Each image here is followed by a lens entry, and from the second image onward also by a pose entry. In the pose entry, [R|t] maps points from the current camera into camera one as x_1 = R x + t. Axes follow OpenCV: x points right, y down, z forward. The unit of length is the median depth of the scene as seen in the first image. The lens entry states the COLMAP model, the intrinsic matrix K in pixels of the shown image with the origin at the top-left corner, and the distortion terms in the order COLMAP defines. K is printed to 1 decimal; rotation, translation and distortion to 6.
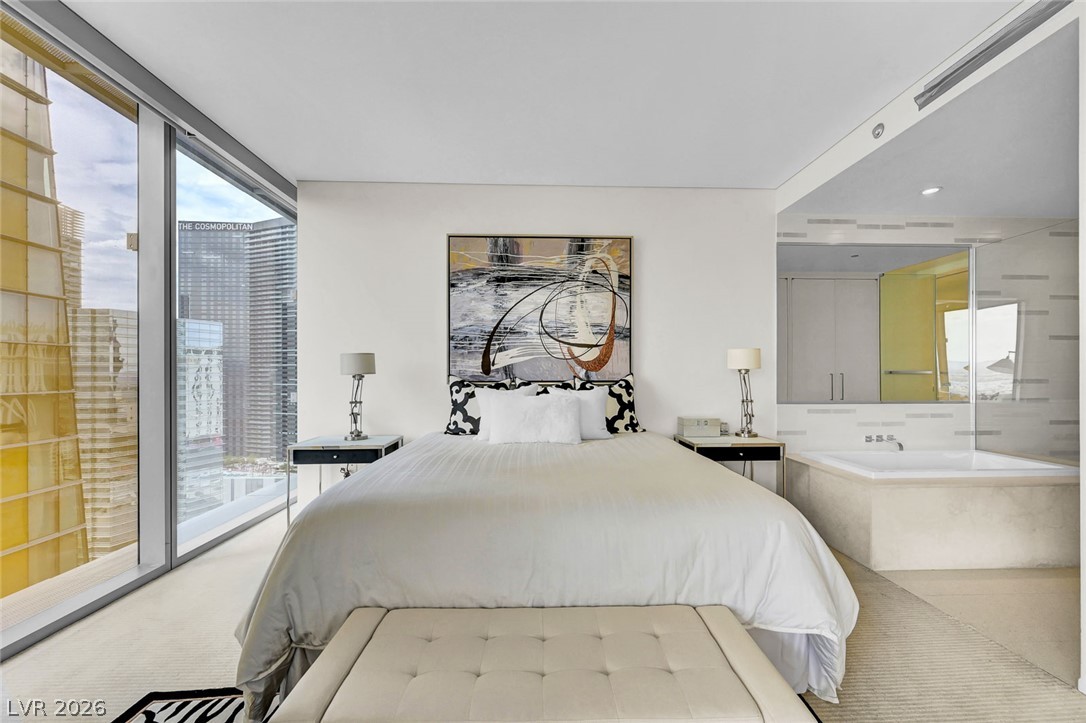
lens RADIAL K [[428.7, 0, 546.0], [0, 428.7, 373.5], [0, 0, 1]] dist [-0.002137, -0.000016]
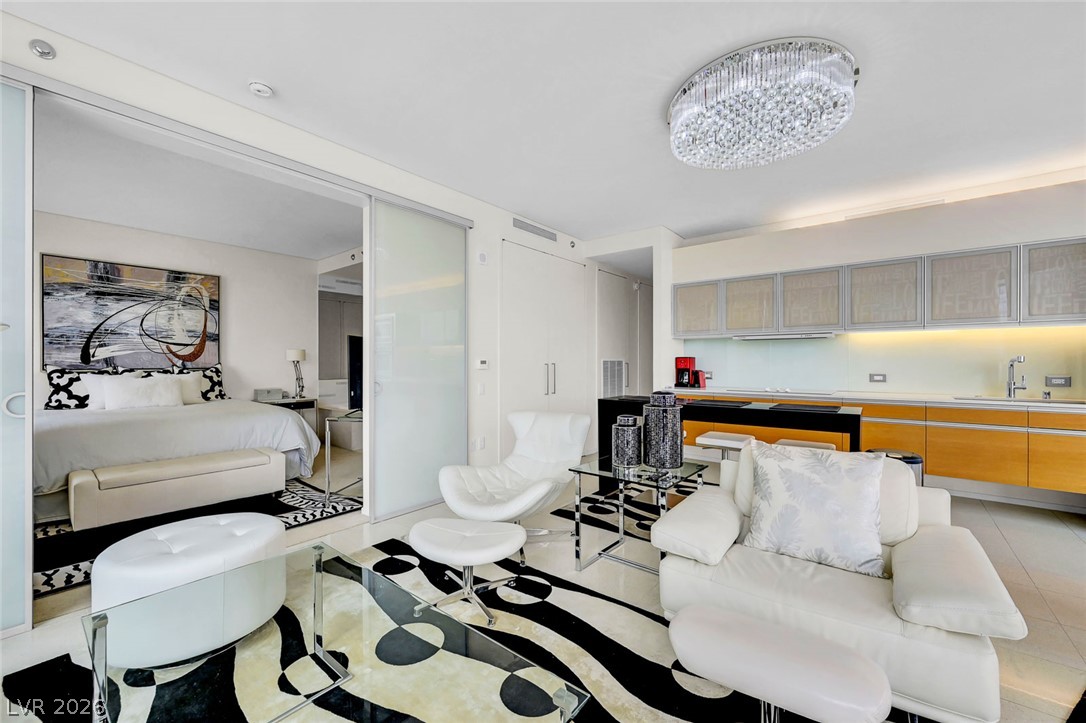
lens RADIAL K [[430.4, 0, 544.8], [0, 430.4, 363.8], [0, 0, 1]] dist [-0.000125, -0.000323]
pose [[0.652188, -0.002554, 0.758053, -0.221361], [-0.000716, 0.999992, 0.003985, -0.004994], [-0.758057, -0.003142, 0.652181, -0.939385]]
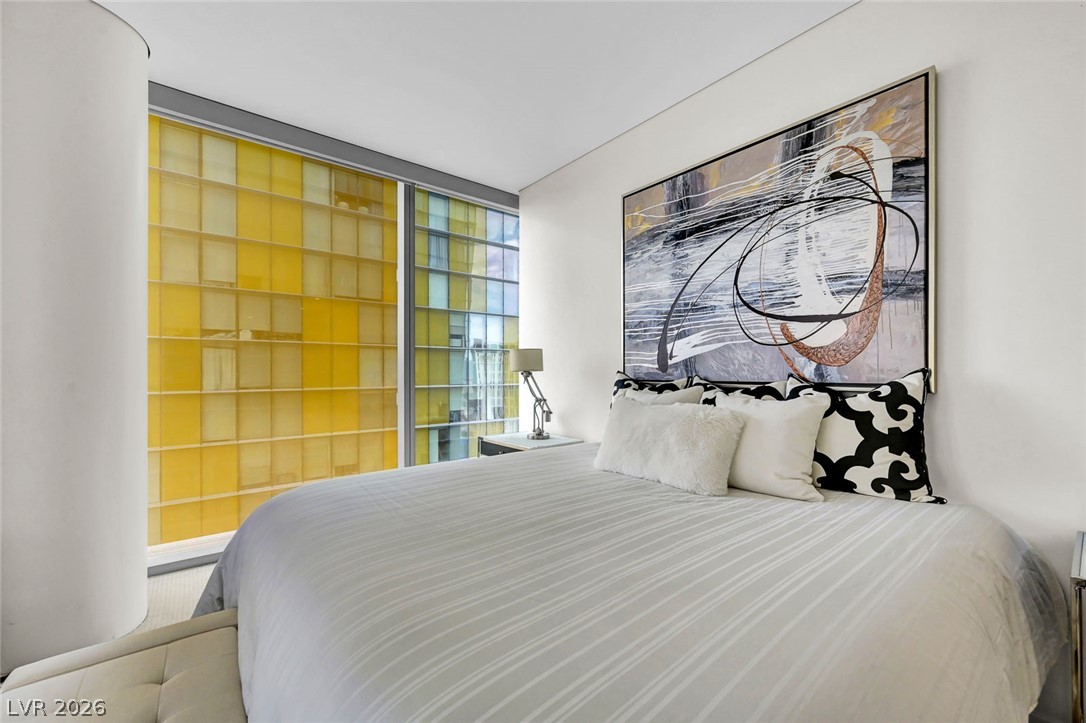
lens RADIAL K [[428.7, 0, 546.0], [0, 428.7, 373.5], [0, 0, 1]] dist [-0.002137, -0.000016]
pose [[0.595561, 0.004970, -0.803295, 0.326604], [-0.000457, 0.999983, 0.005848, 0.001669], [0.803310, -0.003115, 0.595553, 0.407487]]
